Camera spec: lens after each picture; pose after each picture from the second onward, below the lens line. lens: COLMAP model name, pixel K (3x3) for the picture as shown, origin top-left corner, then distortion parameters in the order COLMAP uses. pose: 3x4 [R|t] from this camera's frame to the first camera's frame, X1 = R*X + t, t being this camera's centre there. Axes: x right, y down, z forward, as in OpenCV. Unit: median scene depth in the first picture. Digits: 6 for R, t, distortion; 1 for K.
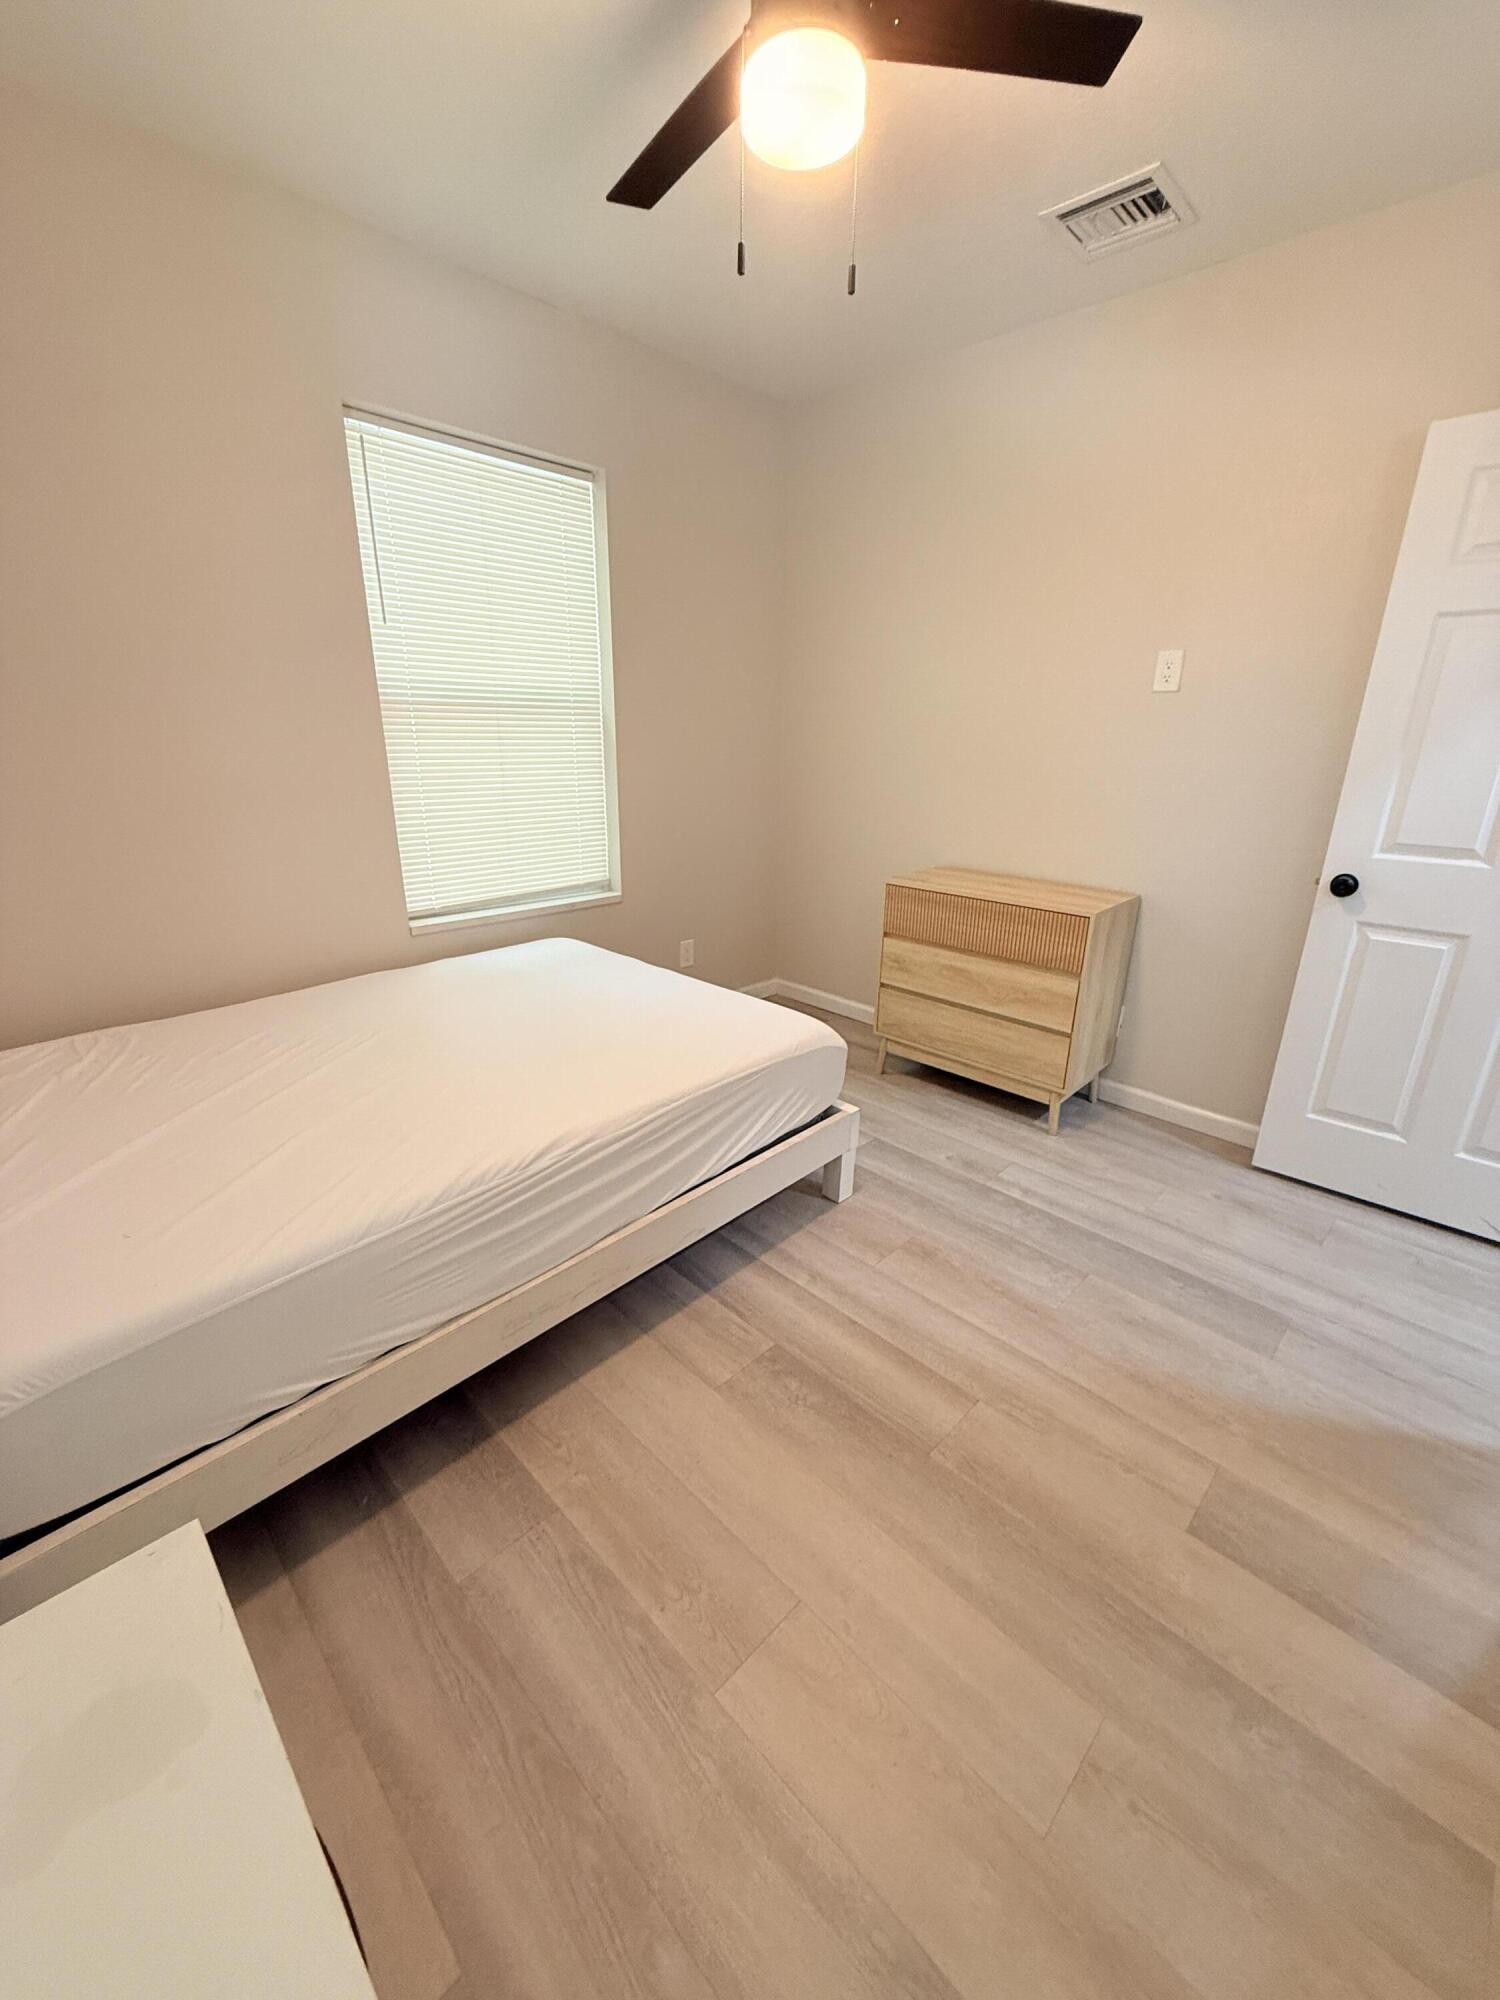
lens RADIAL K [[800.2, 0, 749.6], [0, 800.2, 1003.1], [0, 0, 1]] dist [0.000141, 0.000130]
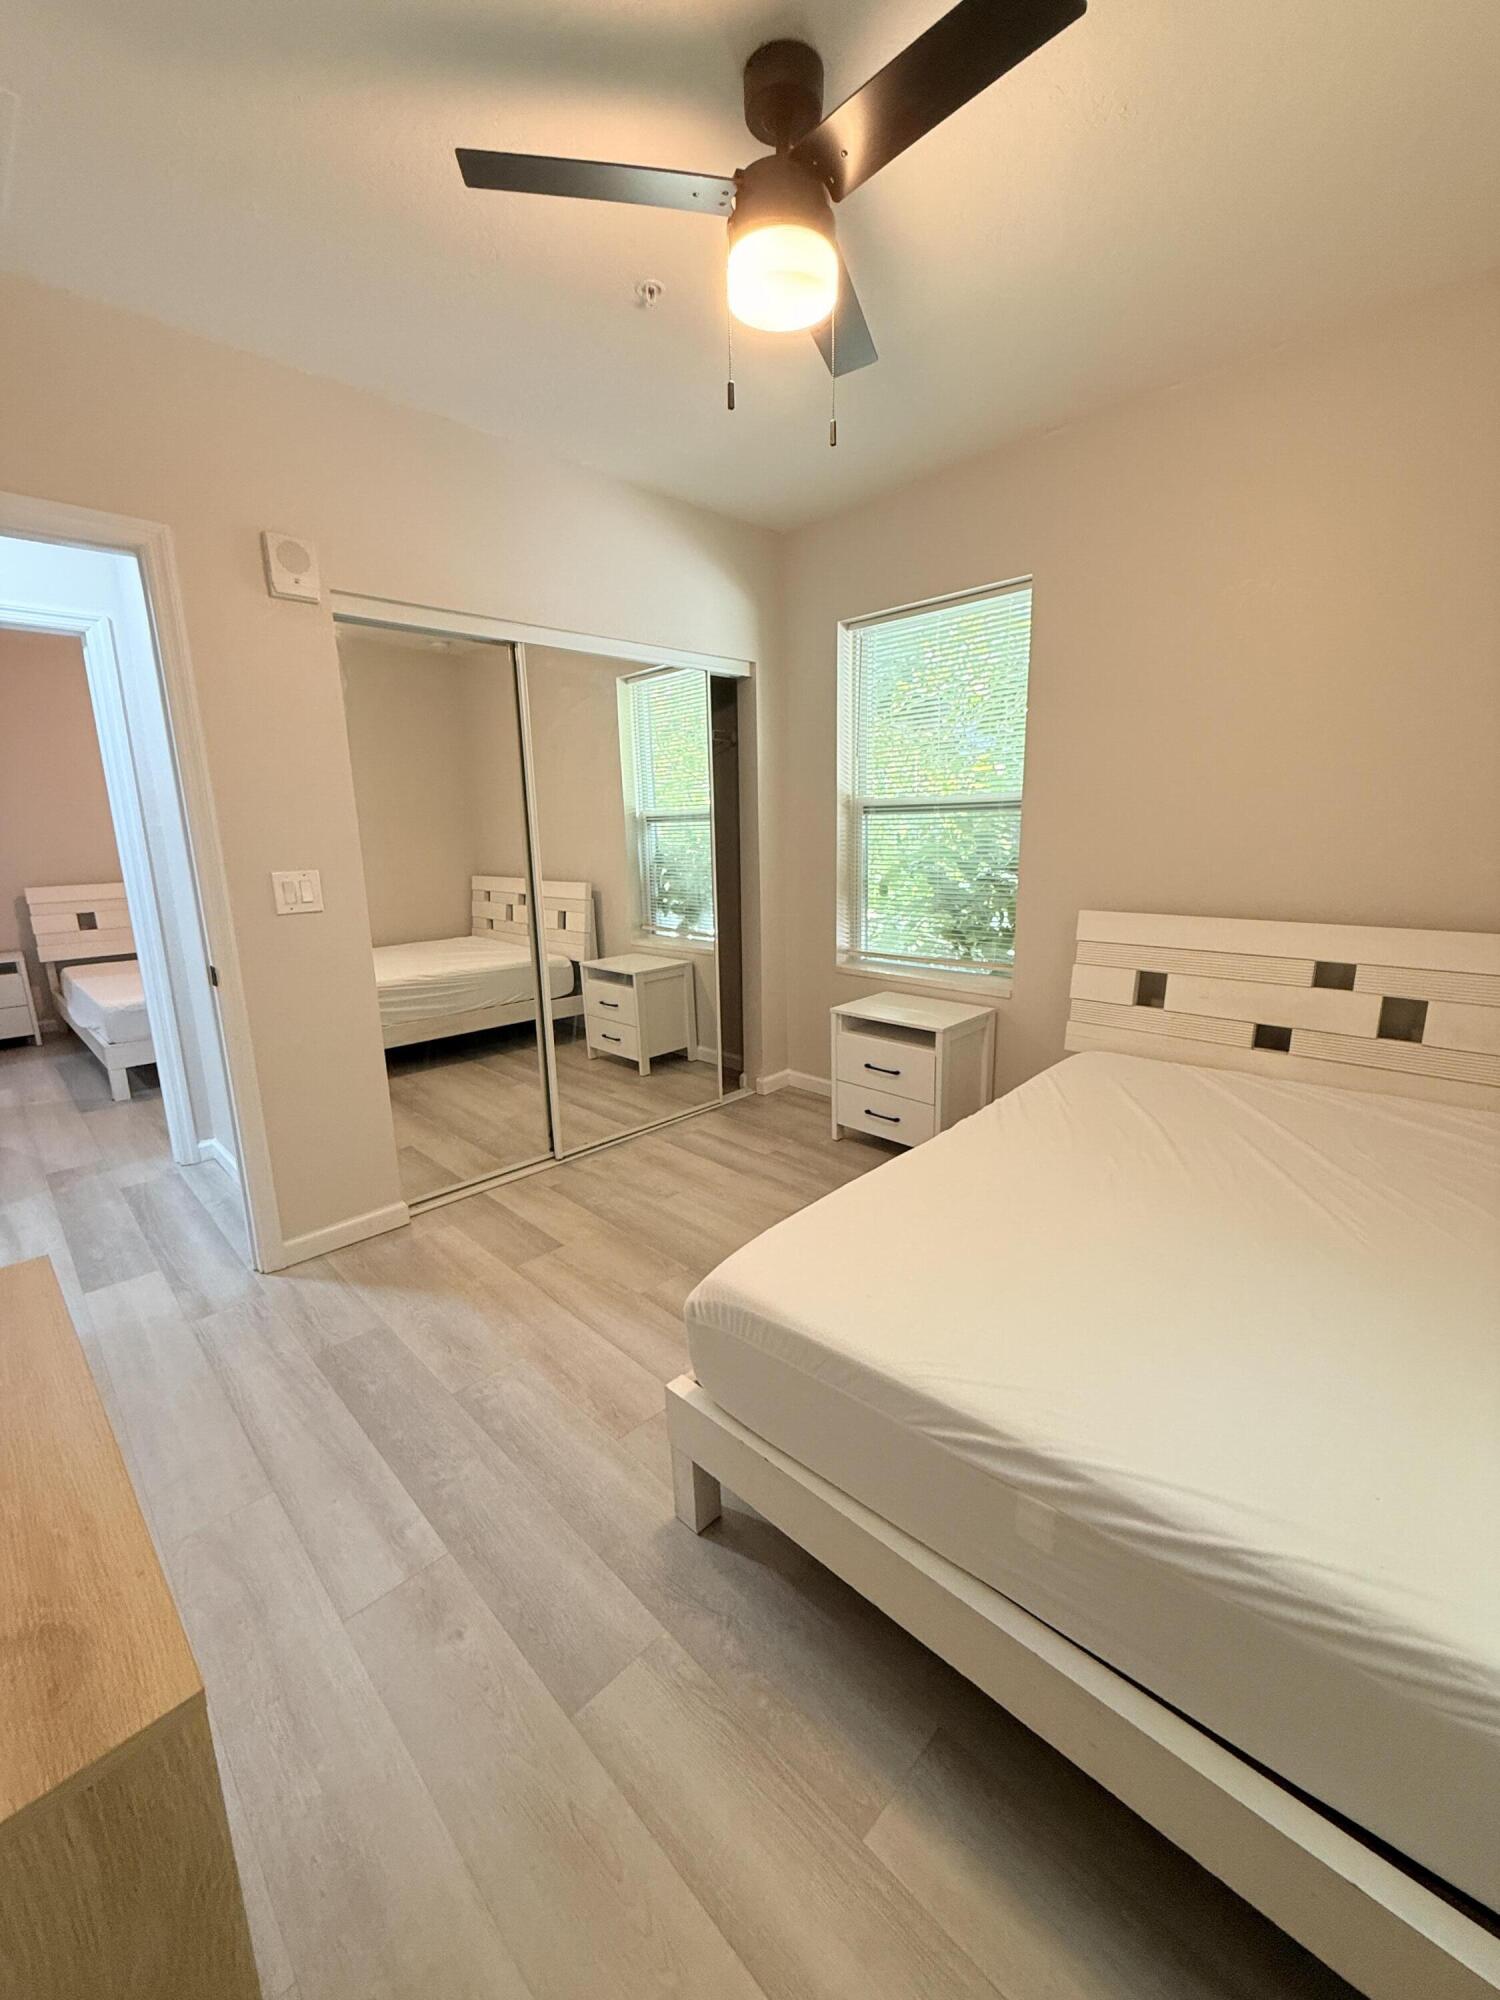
lens RADIAL K [[800.2, 0, 742.8], [0, 800.2, 998.1], [0, 0, 1]] dist [0.000141, 0.000130]
pose [[-0.999972, 0.005350, 0.005245, 0.082318], [0.007268, 0.862573, 0.505880, -0.543340], [-0.001818, 0.505904, -0.862588, 1.621555]]
